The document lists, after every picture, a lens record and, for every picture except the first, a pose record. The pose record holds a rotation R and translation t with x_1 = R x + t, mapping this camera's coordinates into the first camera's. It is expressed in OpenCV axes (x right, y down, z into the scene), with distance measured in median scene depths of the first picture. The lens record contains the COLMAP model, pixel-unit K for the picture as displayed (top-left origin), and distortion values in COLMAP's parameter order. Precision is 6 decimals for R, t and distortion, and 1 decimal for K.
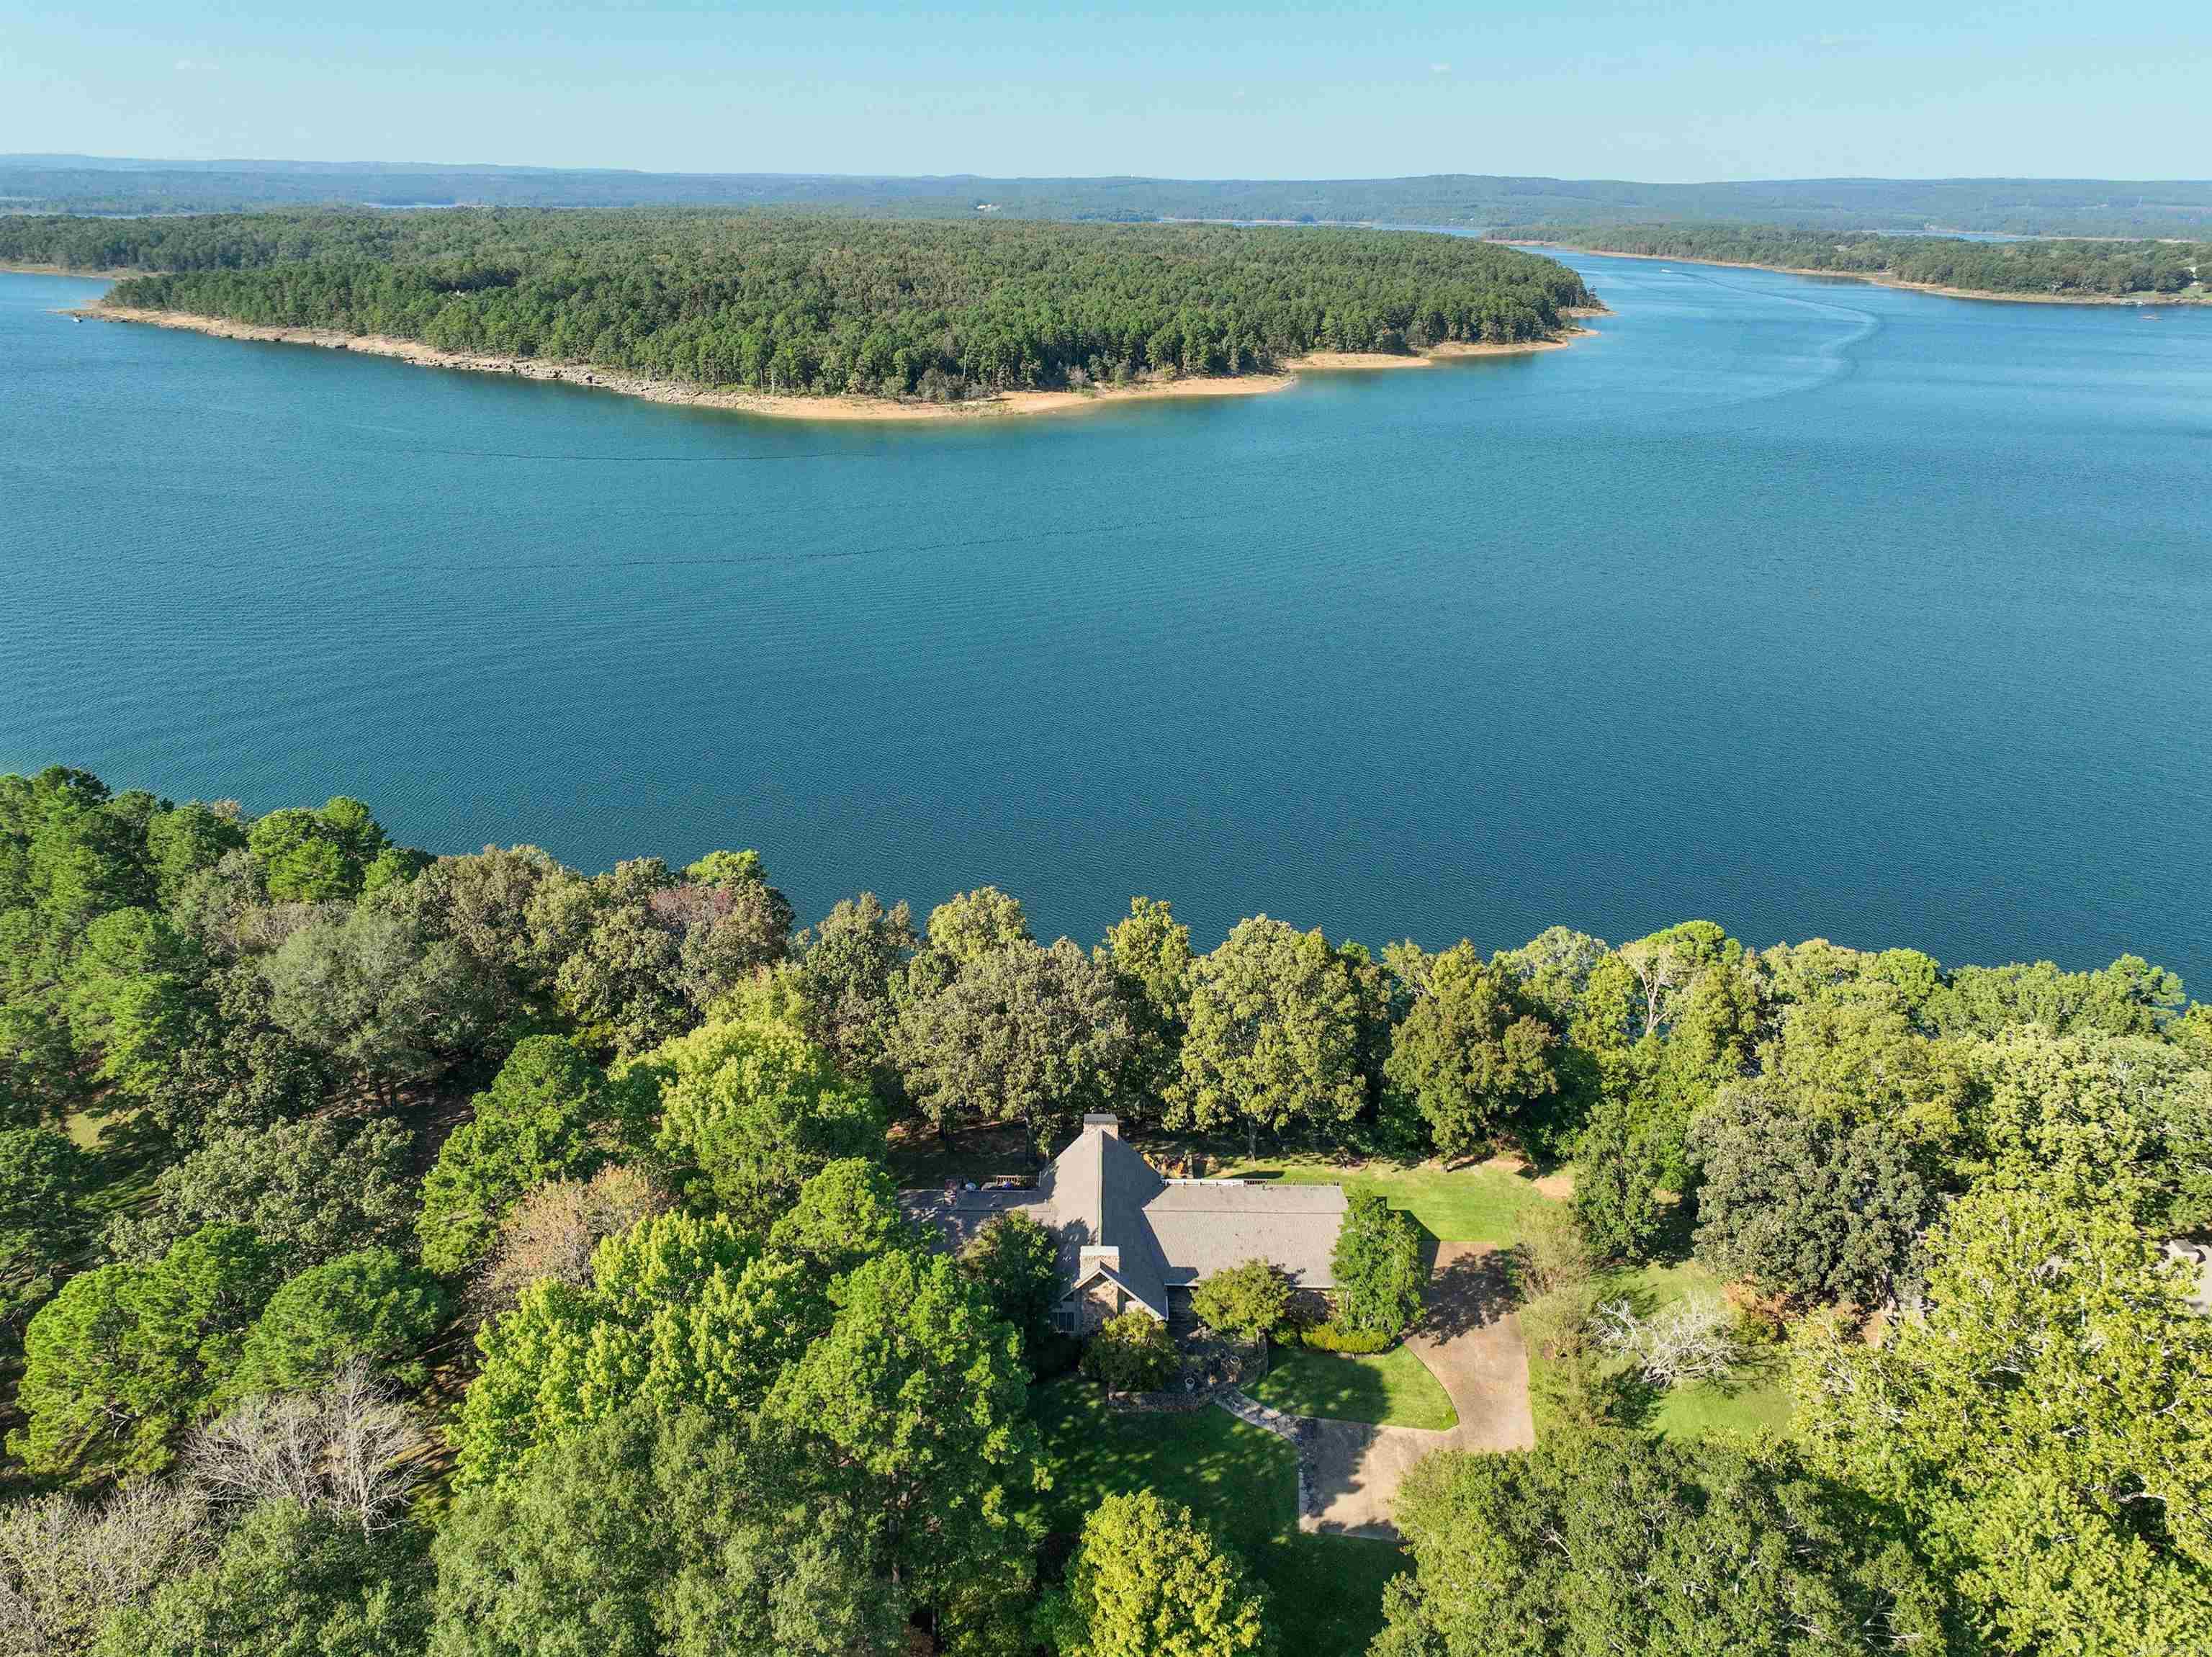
lens RADIAL K [[1546.0, 0, 1106.0], [0, 1546.0, 828.5], [0, 0, 1]] dist [-0.005208, 0.017401]
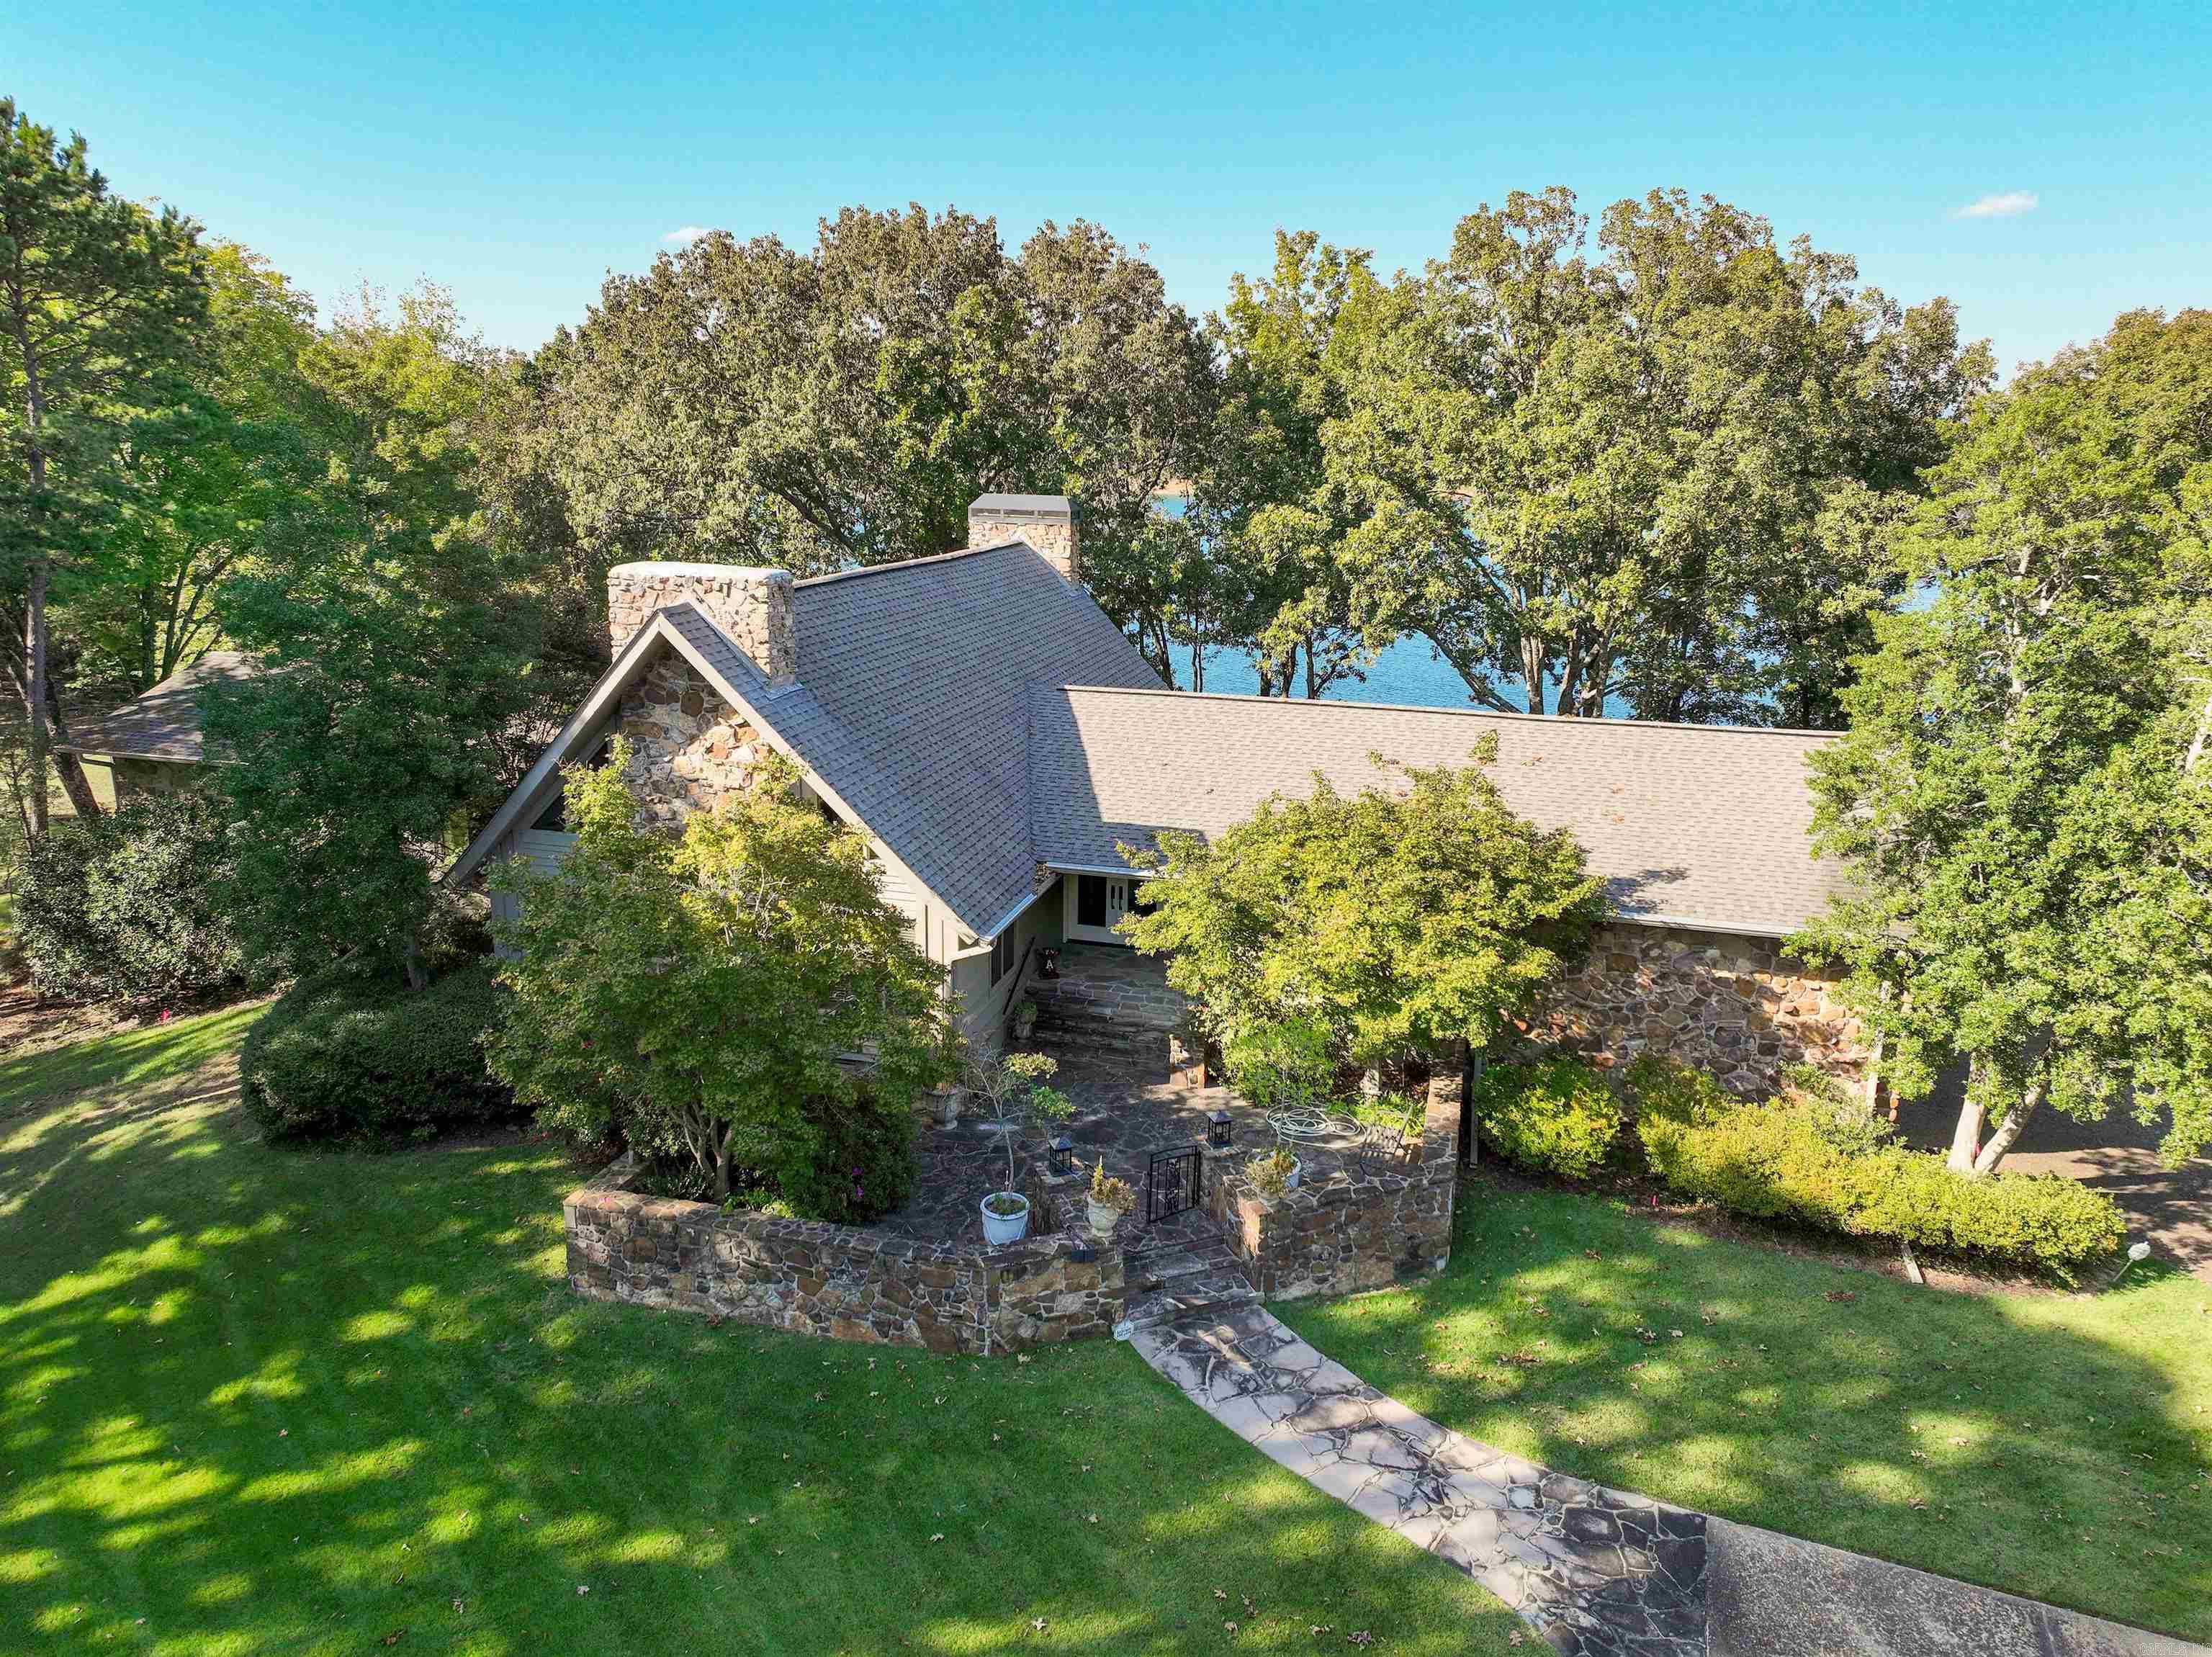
lens RADIAL K [[1546.0, 0, 1106.0], [0, 1546.0, 828.5], [0, 0, 1]] dist [-0.005208, 0.017401]
pose [[0.967457, 0.070074, -0.243137, 0.089945], [-0.102913, 0.986793, -0.125094, 0.275569], [0.231160, 0.146045, 0.961892, 0.668911]]
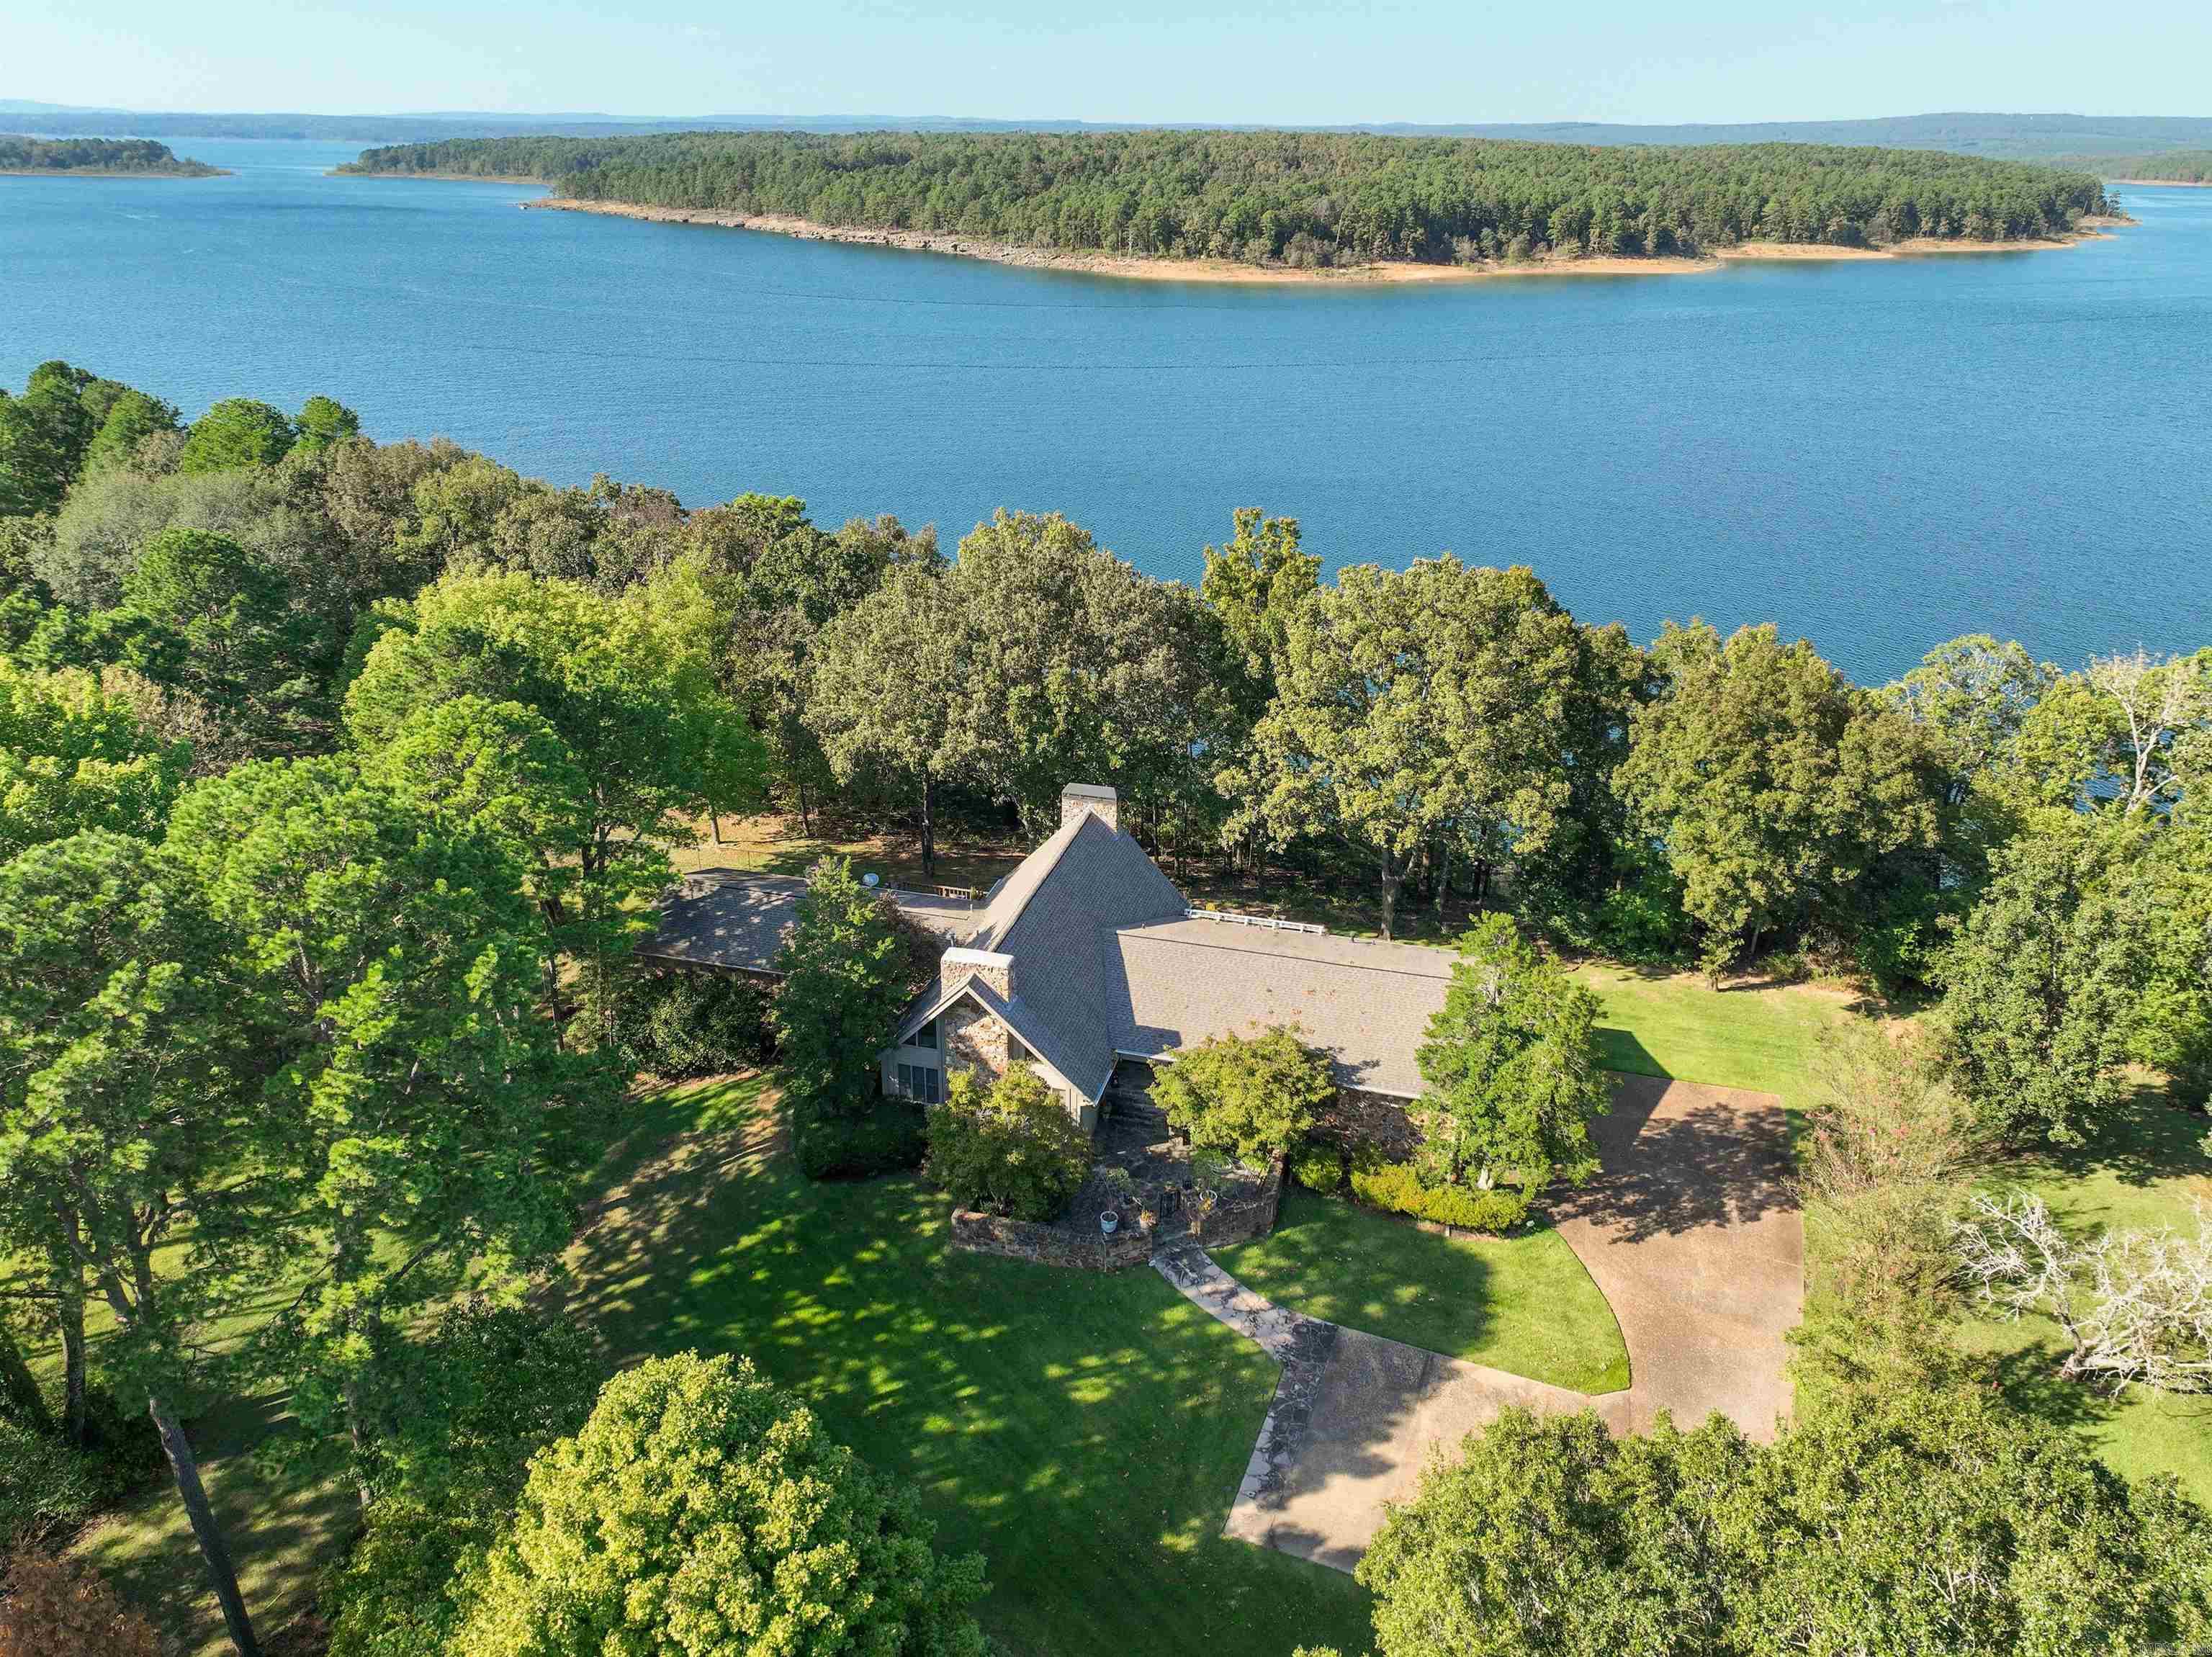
lens RADIAL K [[1546.0, 0, 1106.0], [0, 1546.0, 828.5], [0, 0, 1]] dist [-0.005208, 0.017401]
pose [[0.967249, 0.099115, -0.233679, 0.134860], [-0.092775, 0.994962, 0.037999, 0.168740], [0.236268, -0.015075, 0.971571, 0.400447]]
